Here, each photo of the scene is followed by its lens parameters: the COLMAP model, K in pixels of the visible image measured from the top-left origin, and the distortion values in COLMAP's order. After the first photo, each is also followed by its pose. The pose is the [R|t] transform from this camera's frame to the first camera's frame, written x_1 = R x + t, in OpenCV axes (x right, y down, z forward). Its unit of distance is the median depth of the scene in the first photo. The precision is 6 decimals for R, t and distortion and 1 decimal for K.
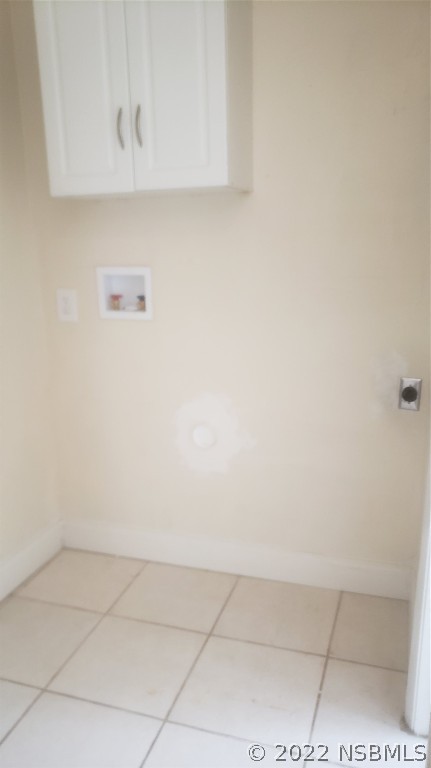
lens RADIAL K [[597.8, 0, 216.0], [0, 597.8, 379.3], [0, 0, 1]] dist [0.050776, -0.064926]
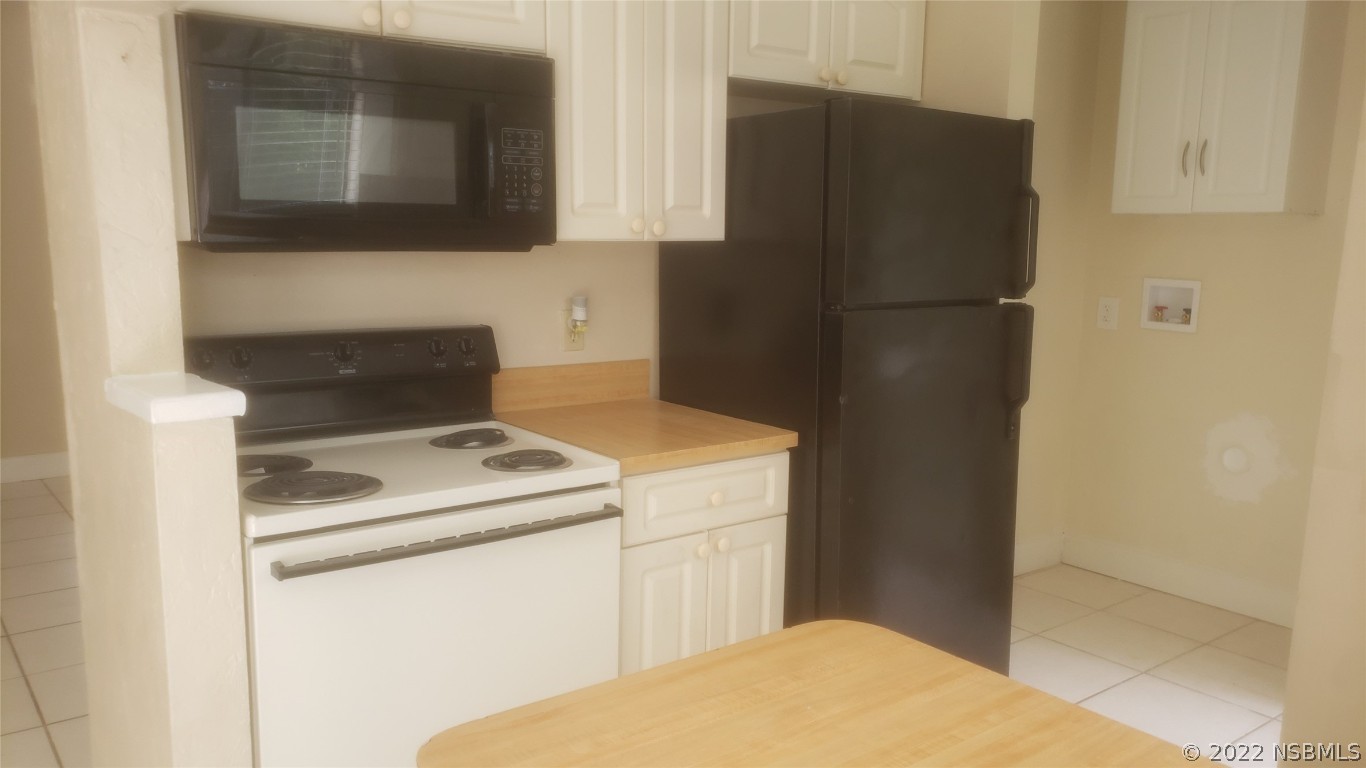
lens RADIAL K [[1063.2, 0, 688.3], [0, 1063.2, 406.7], [0, 0, 1]] dist [0.050776, -0.064926]
pose [[0.822359, 0.131369, -0.553596, 0.203568], [-0.164685, 0.986289, -0.010589, 0.179638], [0.544614, 0.099876, 0.832718, -0.934520]]
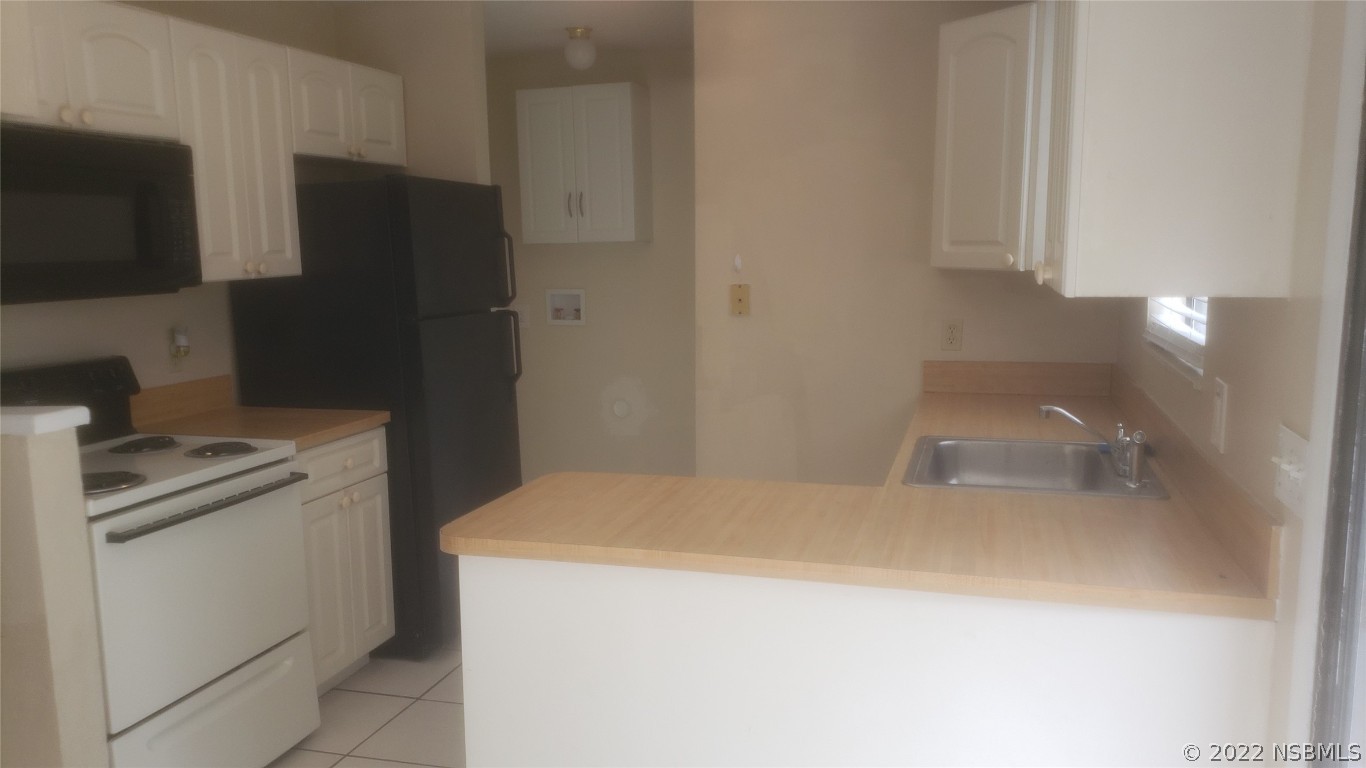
lens RADIAL K [[1063.2, 0, 683.6], [0, 1063.2, 384.7], [0, 0, 1]] dist [0.050776, -0.064926]
pose [[0.999850, 0.004796, 0.016624, 0.085264], [-0.003128, 0.995091, -0.098915, 0.288588], [-0.017017, 0.098849, 0.994957, -1.493261]]
